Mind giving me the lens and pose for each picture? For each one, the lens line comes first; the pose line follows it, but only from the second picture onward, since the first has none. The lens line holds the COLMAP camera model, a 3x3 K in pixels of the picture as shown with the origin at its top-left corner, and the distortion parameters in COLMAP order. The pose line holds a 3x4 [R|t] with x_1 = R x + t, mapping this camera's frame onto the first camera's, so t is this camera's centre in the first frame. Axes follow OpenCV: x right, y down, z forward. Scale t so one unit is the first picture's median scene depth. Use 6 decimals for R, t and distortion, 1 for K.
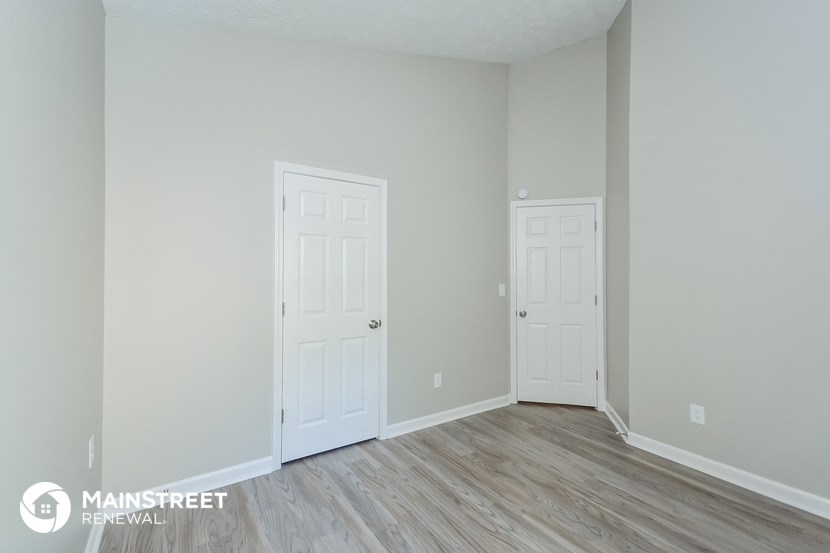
lens RADIAL K [[368.0, 0, 415.5], [0, 368.0, 267.9], [0, 0, 1]] dist [-0.000168, 0.001027]
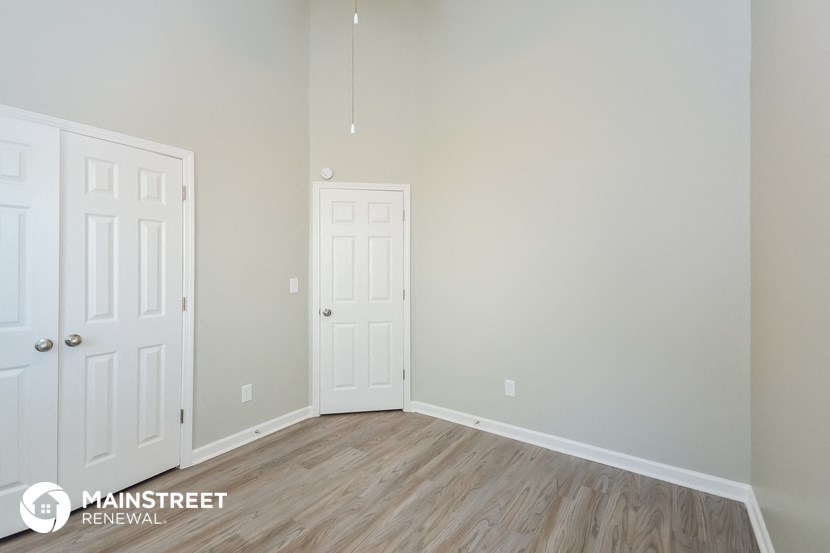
lens RADIAL K [[368.0, 0, 415.5], [0, 368.0, 278.3], [0, 0, 1]] dist [-0.000168, 0.001027]
pose [[0.929910, -0.011727, 0.367600, 0.165238], [-0.005051, 0.998990, 0.044647, 0.003836], [-0.367752, -0.043375, 0.928912, 0.115207]]
